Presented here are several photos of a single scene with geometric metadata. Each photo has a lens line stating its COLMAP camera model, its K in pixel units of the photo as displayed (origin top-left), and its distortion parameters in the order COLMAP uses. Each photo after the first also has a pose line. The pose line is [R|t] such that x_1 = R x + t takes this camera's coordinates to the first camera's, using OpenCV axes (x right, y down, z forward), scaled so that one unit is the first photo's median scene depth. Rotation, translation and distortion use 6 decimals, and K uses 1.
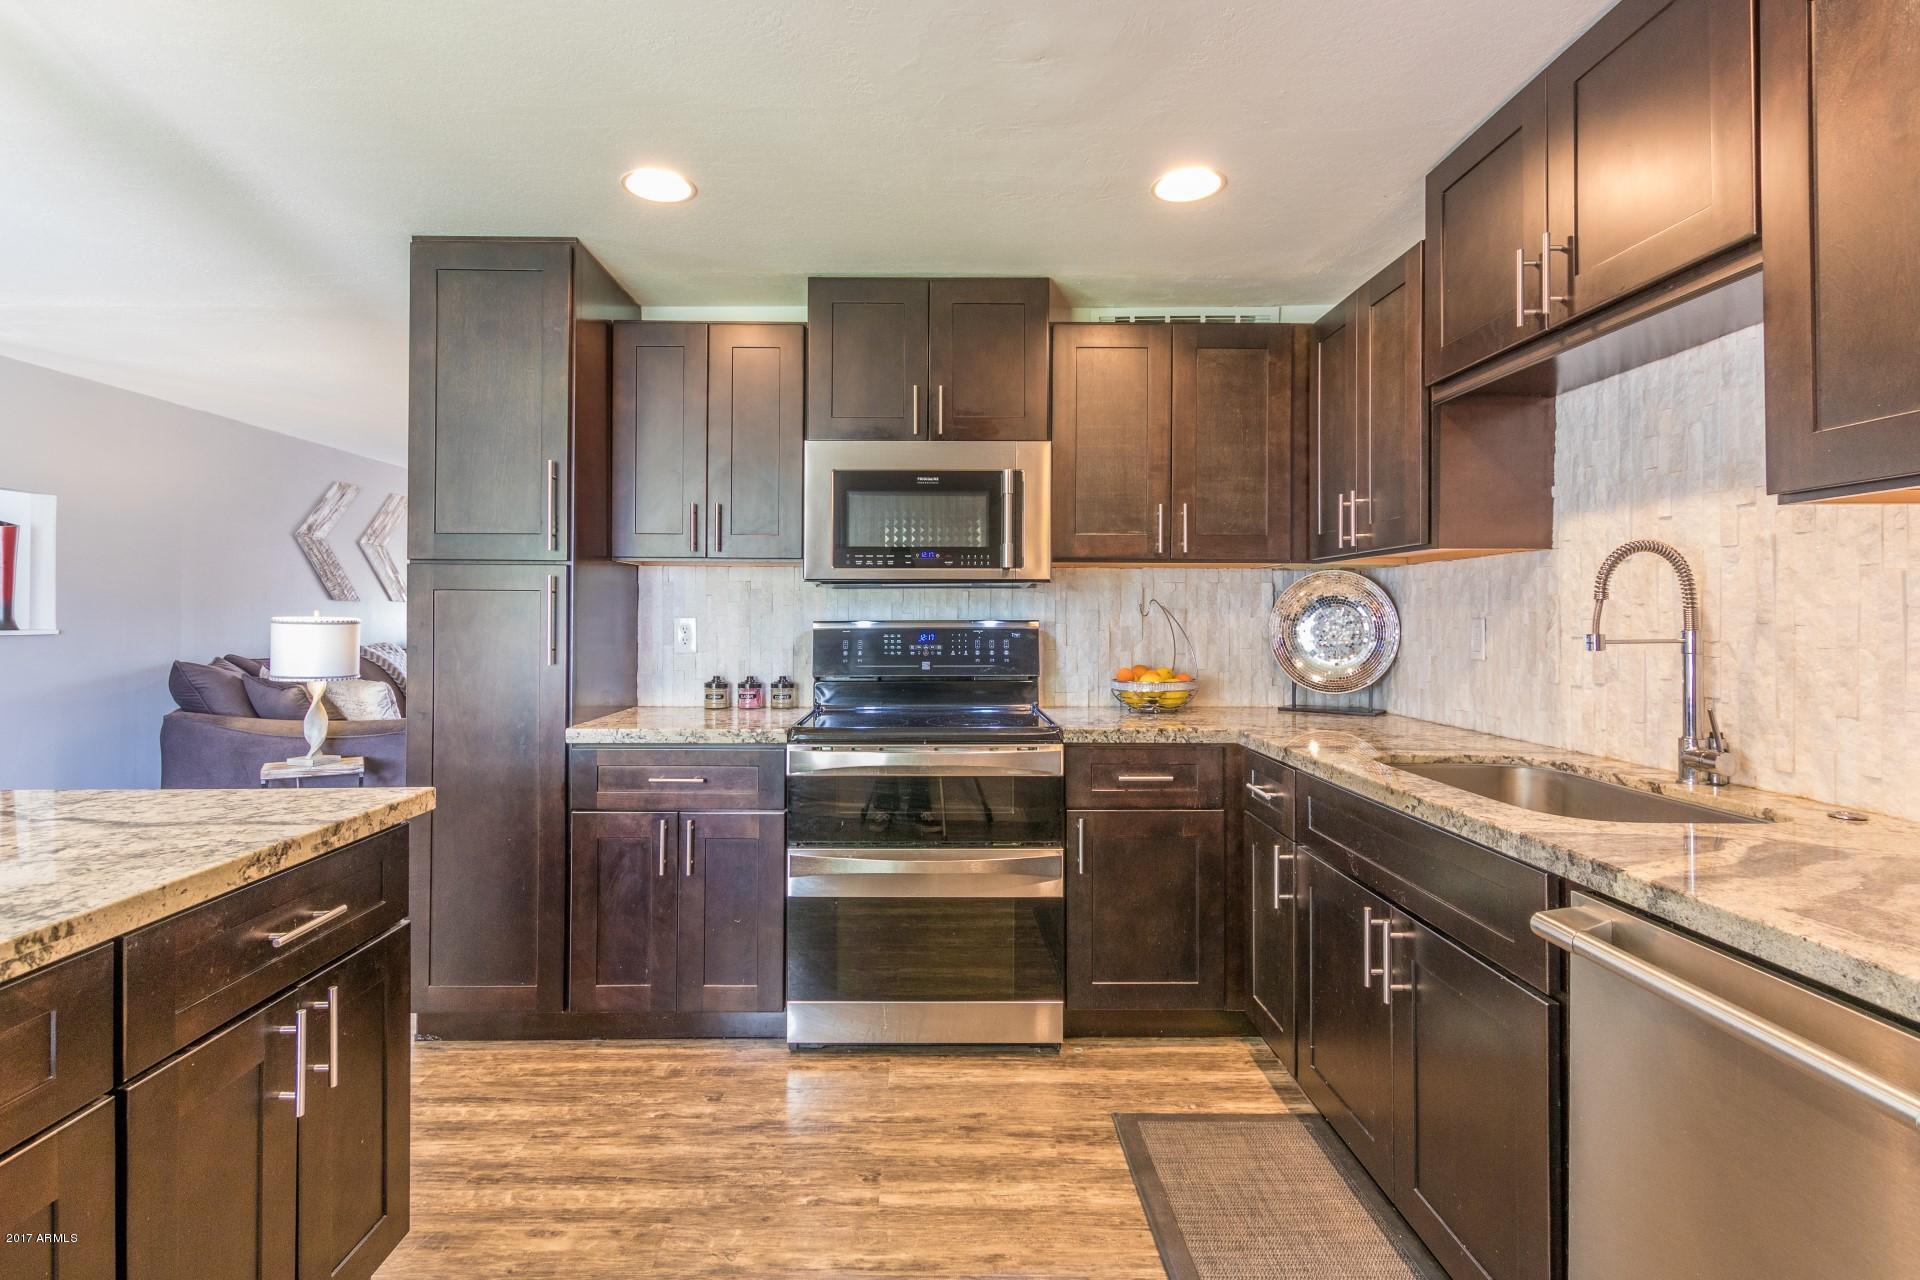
lens RADIAL K [[904.3, 0, 954.9], [0, 904.3, 627.4], [0, 0, 1]] dist [0.011805, -0.000339]
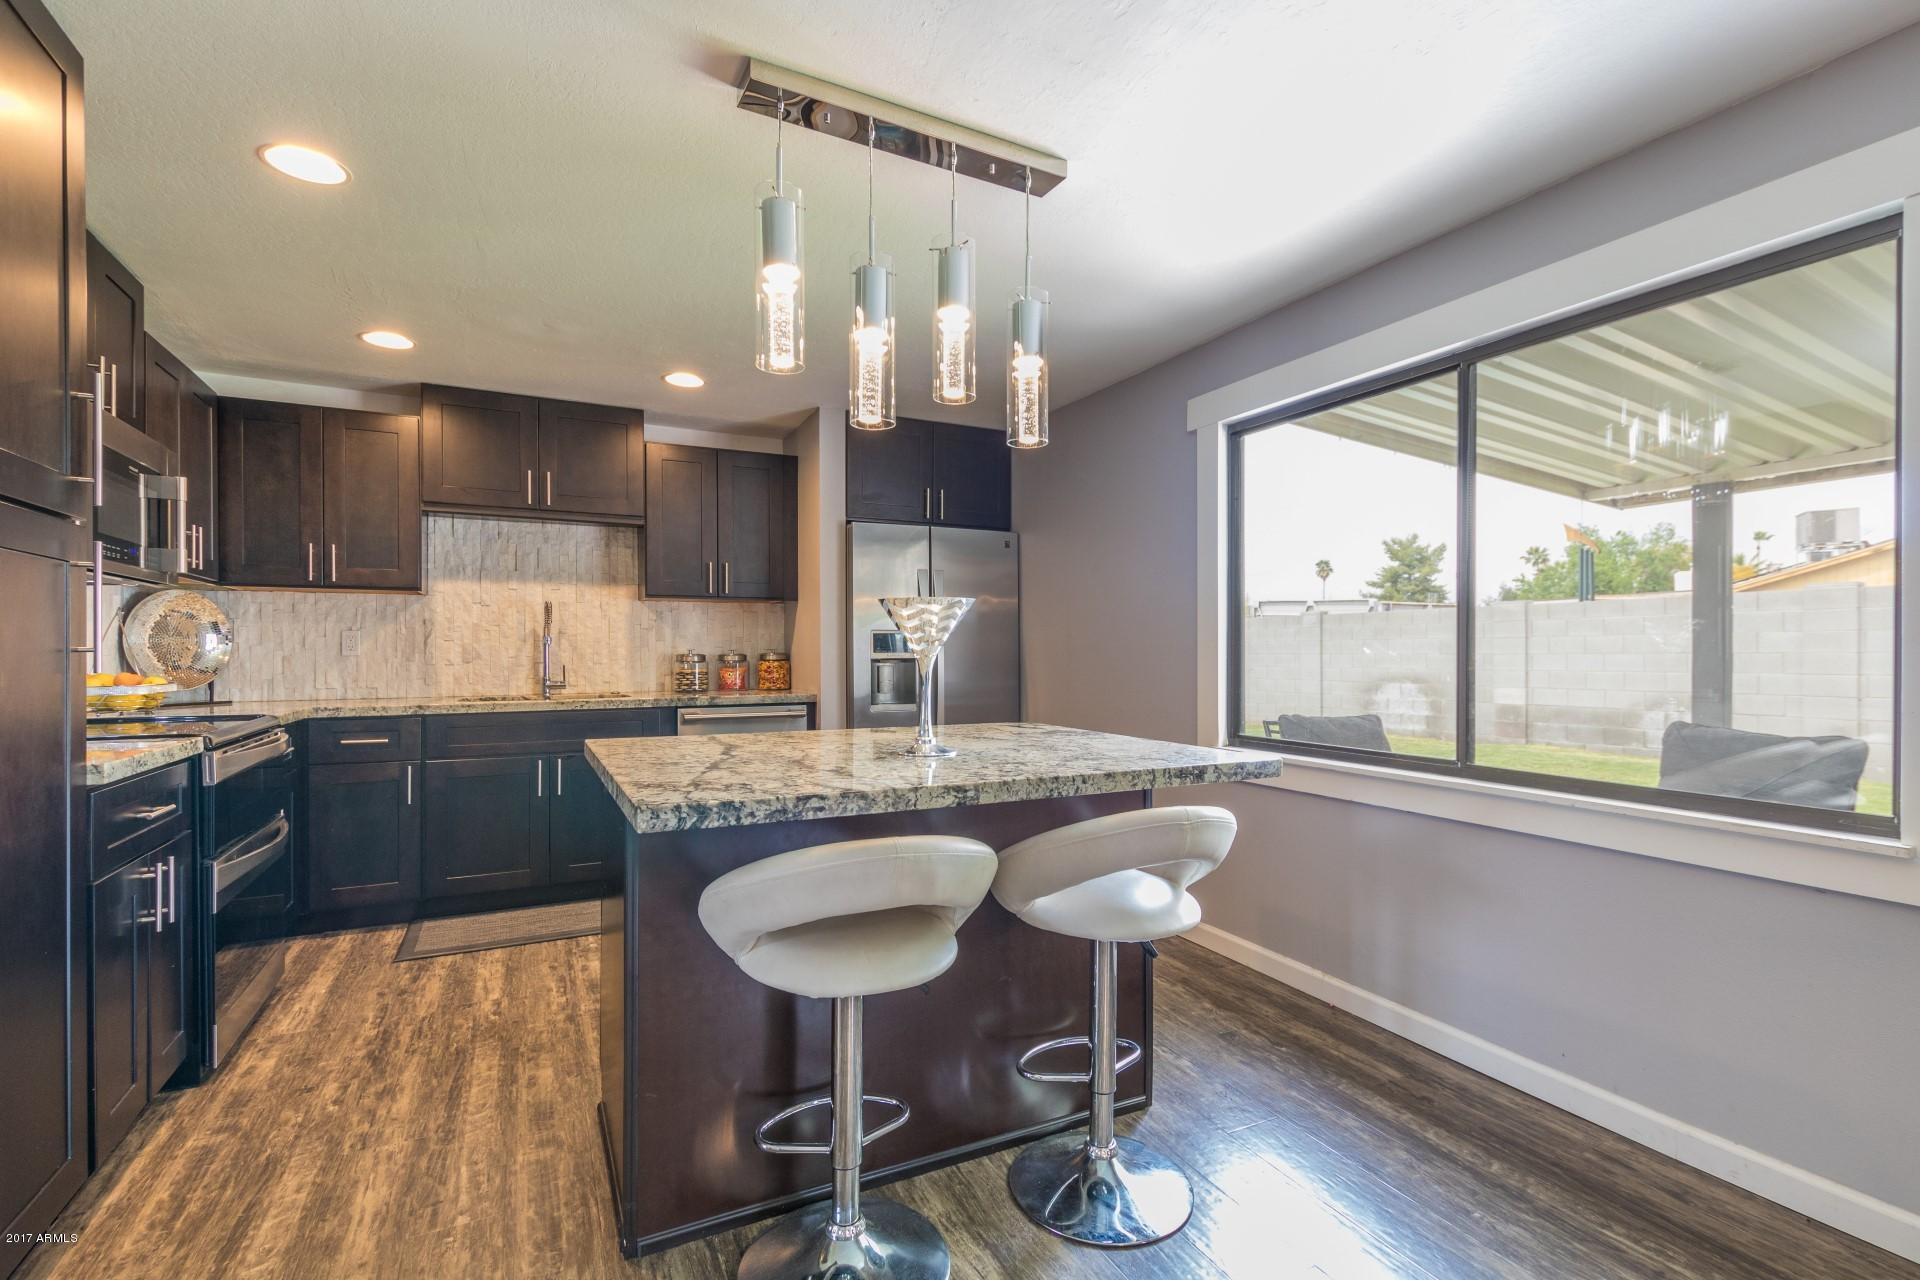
lens RADIAL K [[904.3, 0, 960.5], [0, 904.3, 650.1], [0, 0, 1]] dist [0.011805, -0.000339]
pose [[-0.451796, 0.009436, 0.892072, -1.576166], [0.002186, 0.999953, -0.009470, 0.054821], [-0.892119, -0.002329, -0.451795, 0.870969]]
